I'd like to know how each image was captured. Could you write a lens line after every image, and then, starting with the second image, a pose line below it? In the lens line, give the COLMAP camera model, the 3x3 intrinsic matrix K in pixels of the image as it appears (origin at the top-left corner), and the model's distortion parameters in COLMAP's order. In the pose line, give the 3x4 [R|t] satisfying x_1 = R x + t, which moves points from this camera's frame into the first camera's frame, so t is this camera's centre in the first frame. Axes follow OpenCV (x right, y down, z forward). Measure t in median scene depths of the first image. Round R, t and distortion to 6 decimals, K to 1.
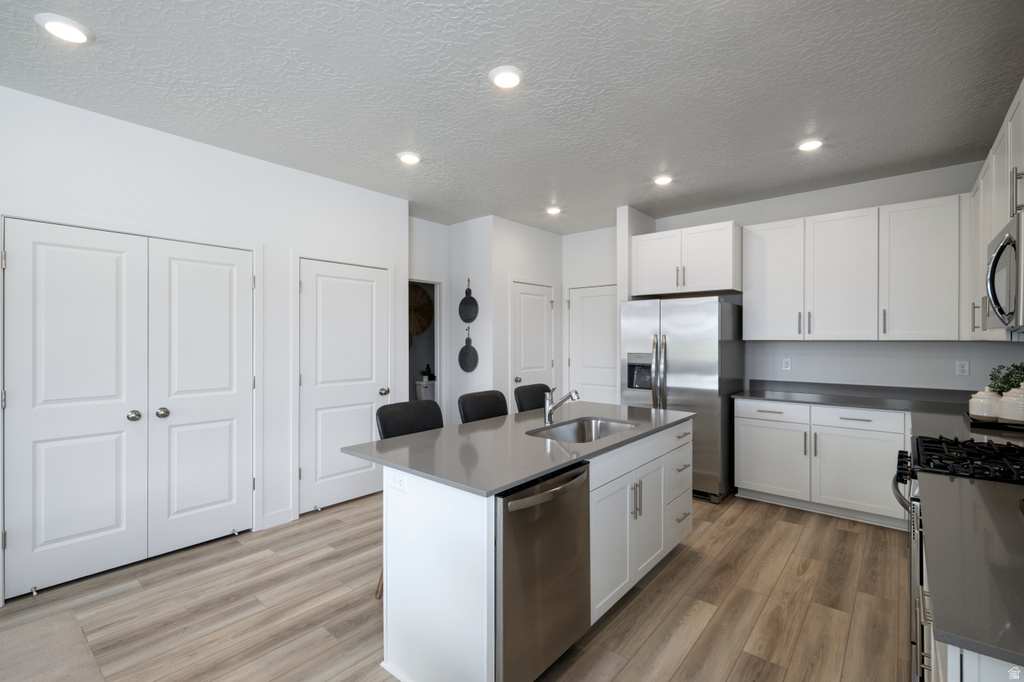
lens RADIAL K [[456.1, 0, 513.8], [0, 456.1, 340.4], [0, 0, 1]] dist [0.009961, -0.000747]
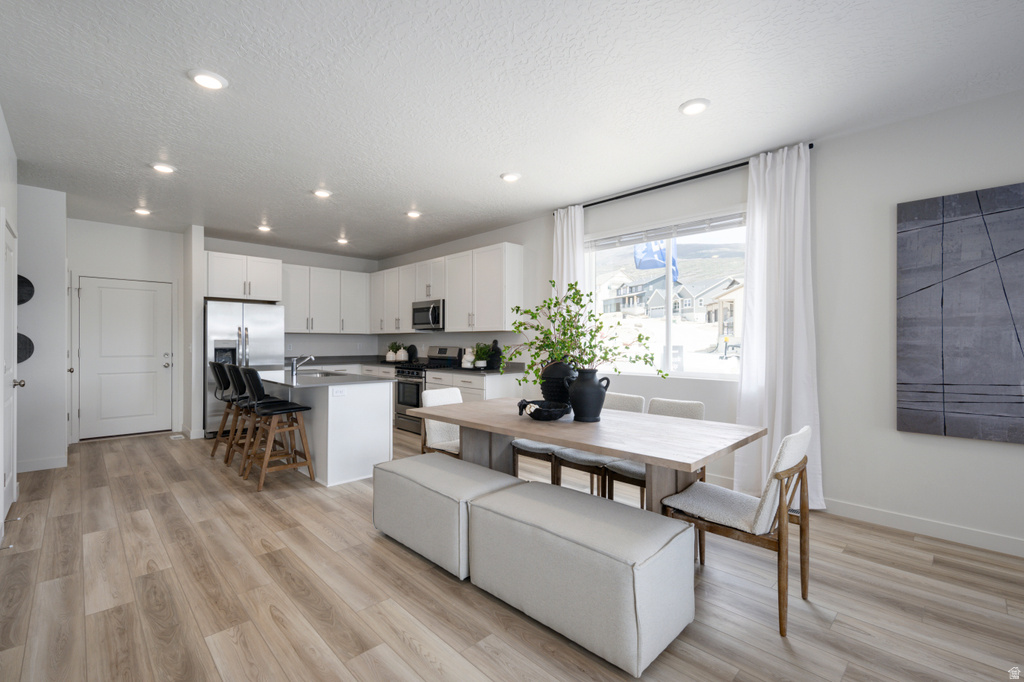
lens RADIAL K [[456.1, 0, 515.1], [0, 456.1, 342.8], [0, 0, 1]] dist [0.009961, -0.000747]
pose [[0.101754, -0.001393, 0.994809, -1.360452], [0.002294, 0.999997, 0.001166, 0.048192], [-0.994807, 0.002164, 0.101757, -0.009203]]
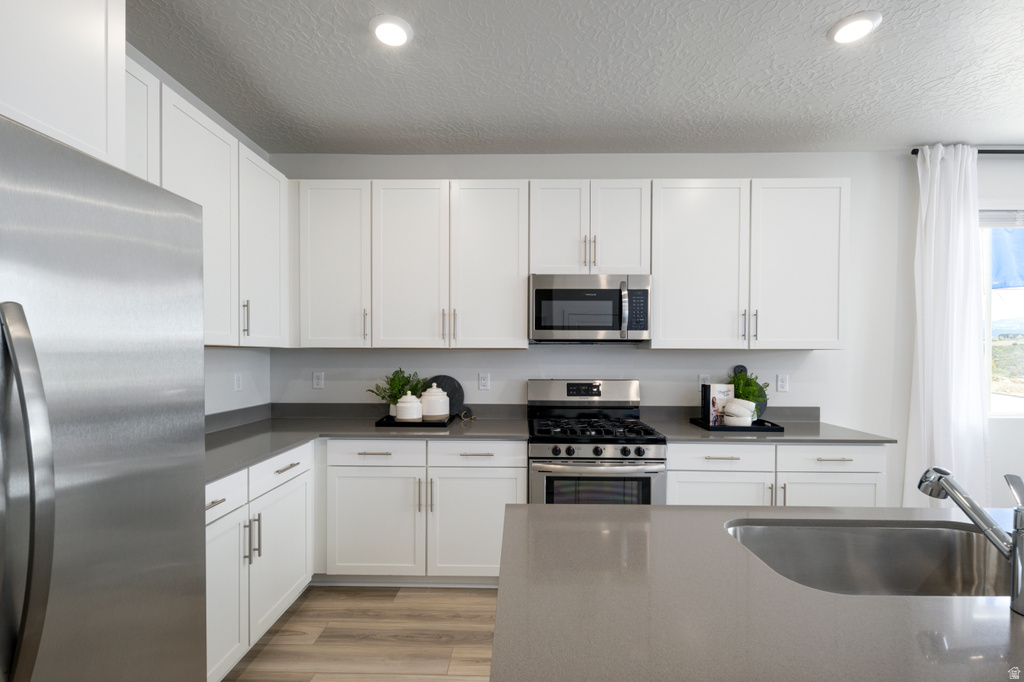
lens RADIAL K [[480.6, 0, 506.7], [0, 480.6, 348.6], [0, 0, 1]] dist [0.004274, 0.000684]
pose [[-0.638897, -0.001093, 0.769292, 0.024734], [-0.000090, 0.999999, 0.001346, 0.002223], [-0.769292, 0.000790, -0.638896, 1.296335]]
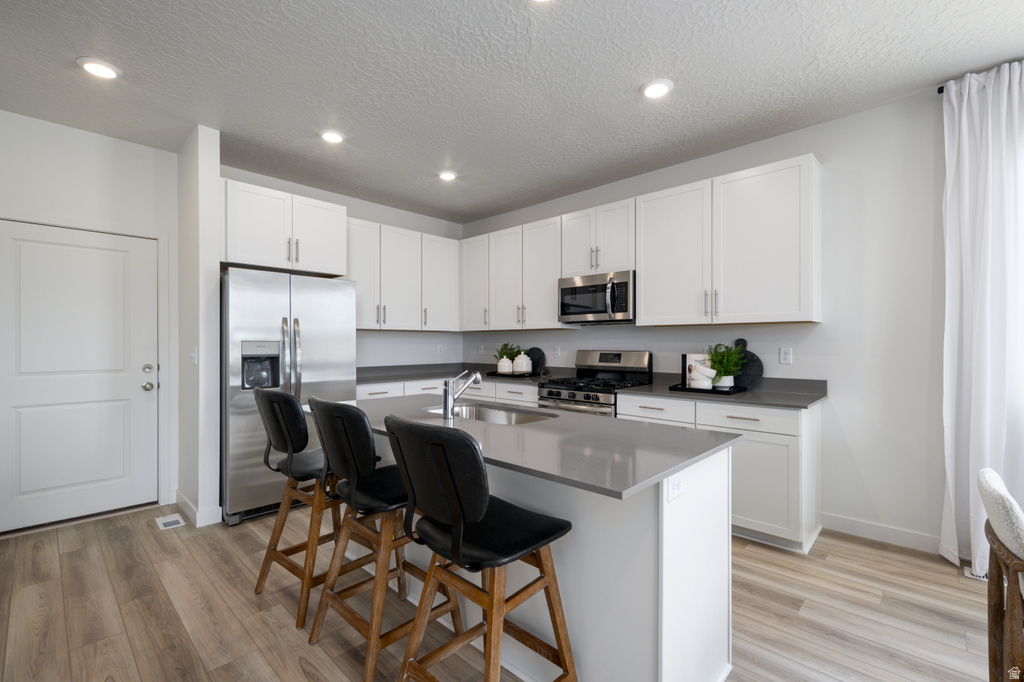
lens RADIAL K [[456.1, 0, 514.1], [0, 456.1, 342.2], [0, 0, 1]] dist [0.009961, -0.000747]
pose [[0.057005, 0.001857, 0.998372, -0.609930], [0.005443, 0.999983, -0.002170, 0.045280], [-0.998359, 0.005557, 0.056994, 0.732910]]
